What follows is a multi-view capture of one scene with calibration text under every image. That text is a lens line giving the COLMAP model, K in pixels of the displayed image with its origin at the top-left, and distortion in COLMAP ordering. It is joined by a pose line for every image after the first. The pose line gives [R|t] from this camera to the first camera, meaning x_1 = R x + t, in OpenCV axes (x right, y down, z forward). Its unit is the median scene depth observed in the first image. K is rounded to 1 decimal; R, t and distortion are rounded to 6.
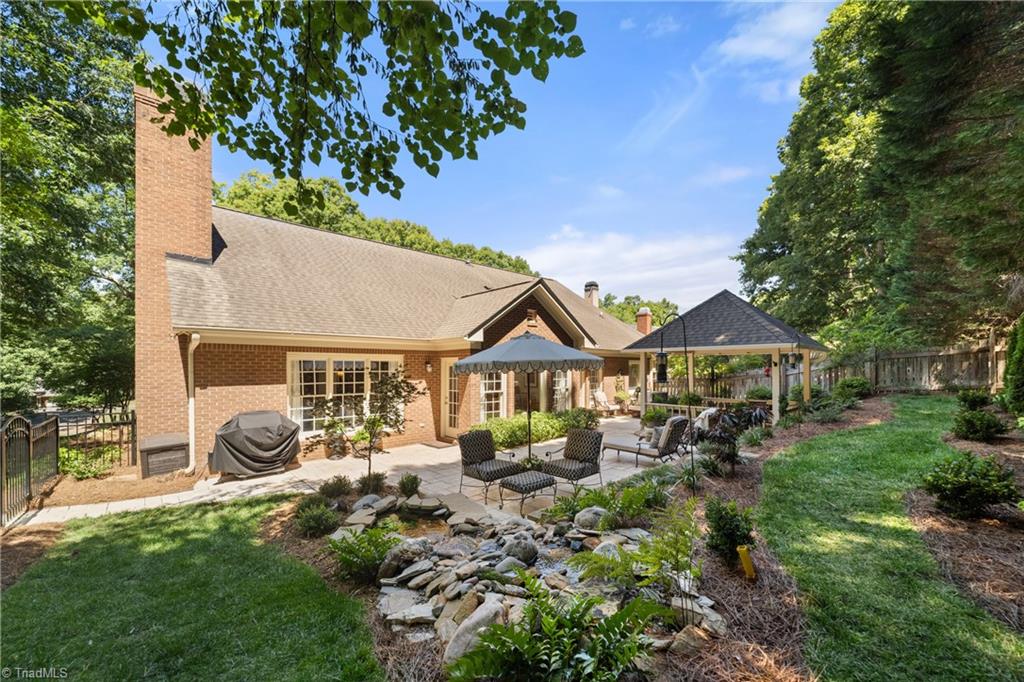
lens RADIAL K [[399.1, 0, 512.0], [0, 399.1, 367.9], [0, 0, 1]] dist [-0.000809, 0.000073]
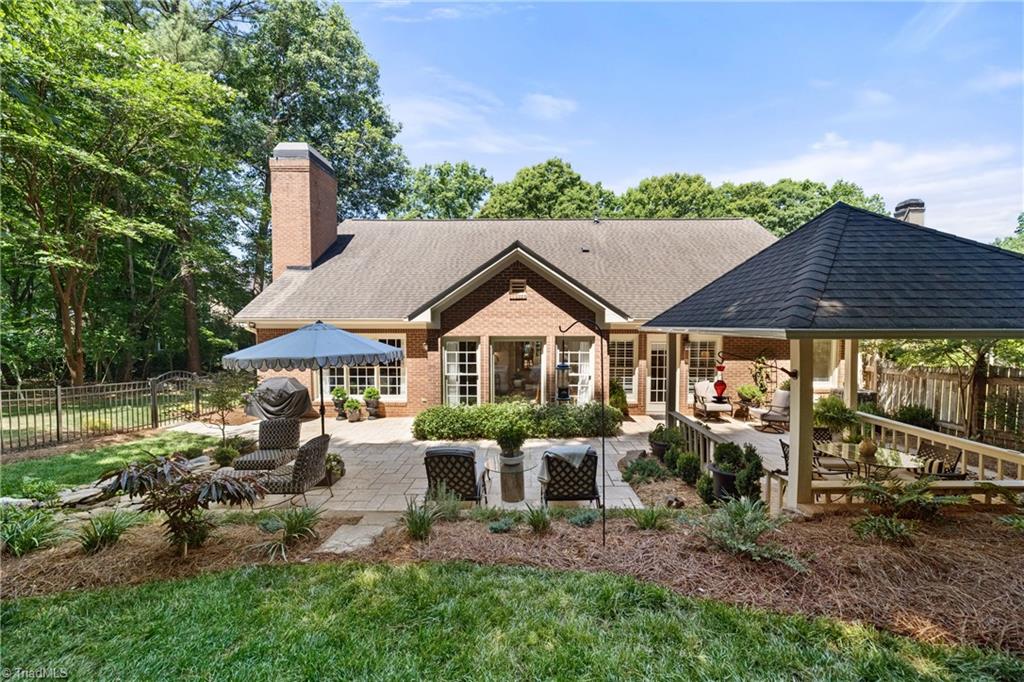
lens RADIAL K [[392.2, 0, 519.6], [0, 392.2, 343.7], [0, 0, 1]] dist [-0.011061, 0.002511]
pose [[0.720850, 0.031429, -0.692378, 0.622903], [-0.002457, 0.999081, 0.042792, -0.046715], [0.693087, -0.029146, 0.720264, 0.411178]]
